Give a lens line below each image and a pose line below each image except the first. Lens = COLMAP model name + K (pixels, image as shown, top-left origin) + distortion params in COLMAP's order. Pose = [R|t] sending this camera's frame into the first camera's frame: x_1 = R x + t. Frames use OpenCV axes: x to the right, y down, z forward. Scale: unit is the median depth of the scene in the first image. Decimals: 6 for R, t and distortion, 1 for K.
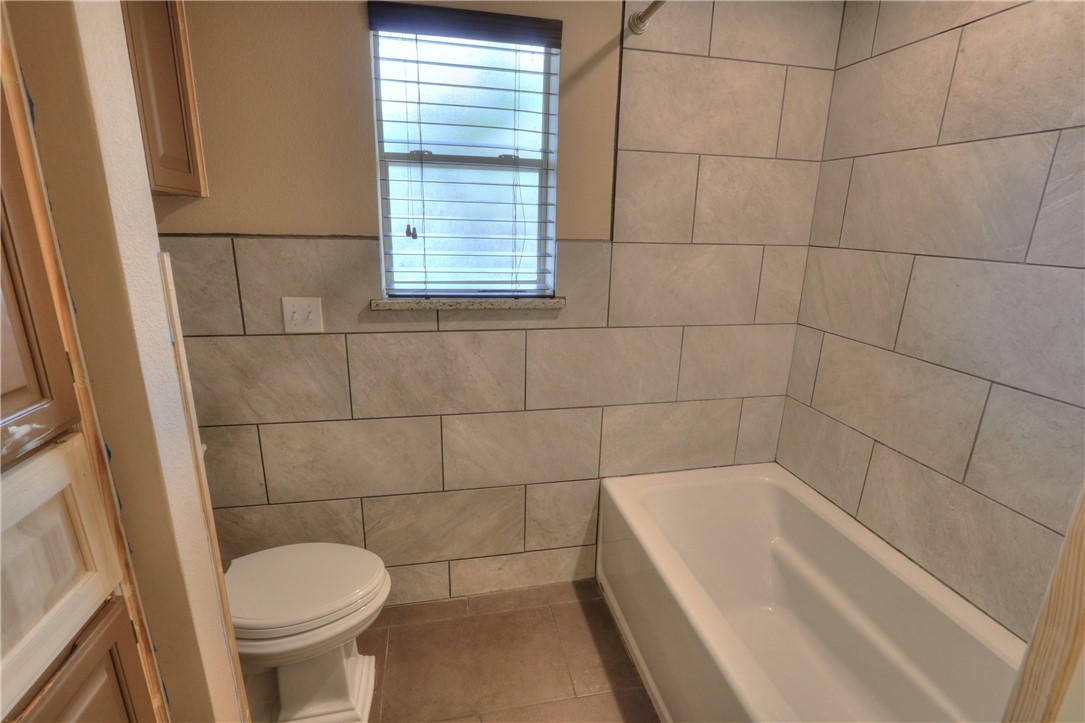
lens RADIAL K [[501.3, 0, 534.1], [0, 501.3, 362.0], [0, 0, 1]] dist [-0.021765, 0.003730]
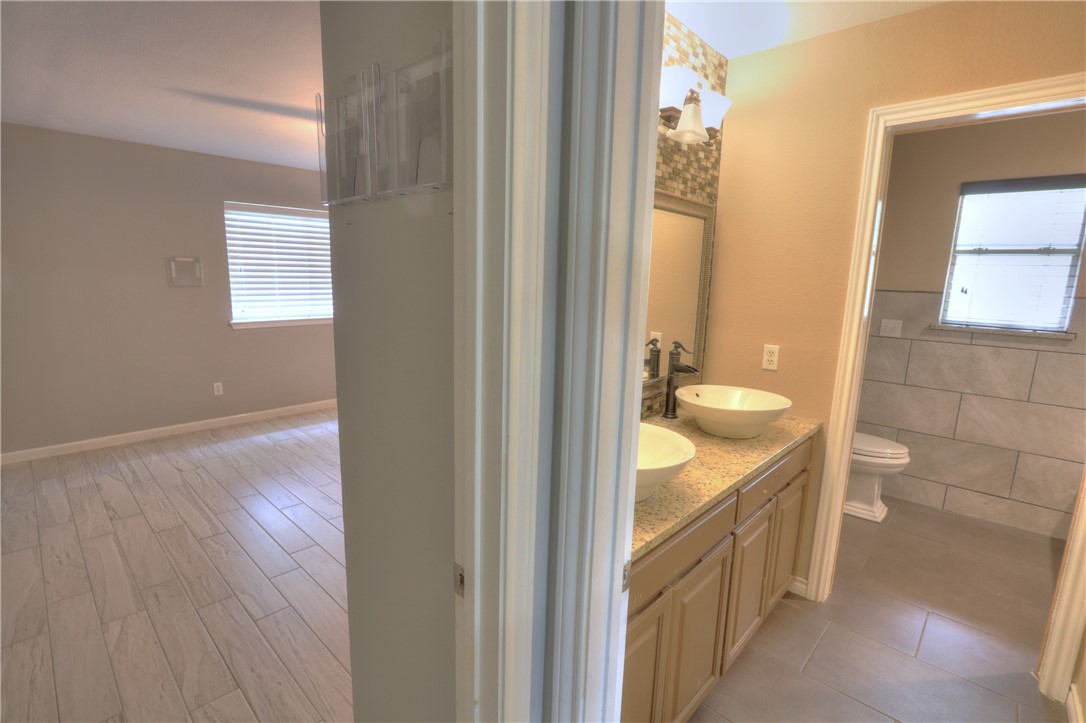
lens RADIAL K [[501.8, 0, 537.9], [0, 501.8, 368.7], [0, 0, 1]] dist [-0.021765, 0.003730]
pose [[0.570470, 0.141813, -0.808983, 0.358483], [-0.234259, 0.972160, 0.005225, 0.364031], [0.787202, 0.186531, 0.587809, -1.210470]]
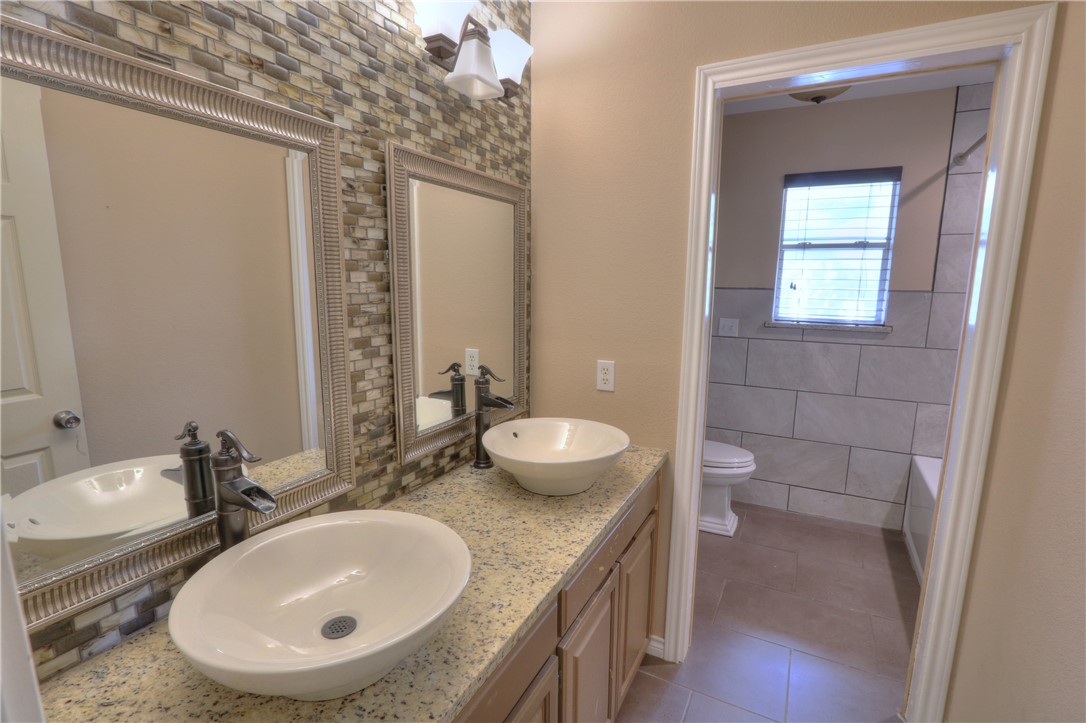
lens RADIAL K [[501.8, 0, 534.6], [0, 501.8, 368.0], [0, 0, 1]] dist [-0.021765, 0.003730]
pose [[0.763595, 0.094787, -0.638700, 0.212119], [-0.164400, 0.985108, -0.050352, 0.264428], [0.624416, 0.143451, 0.767806, -0.890146]]
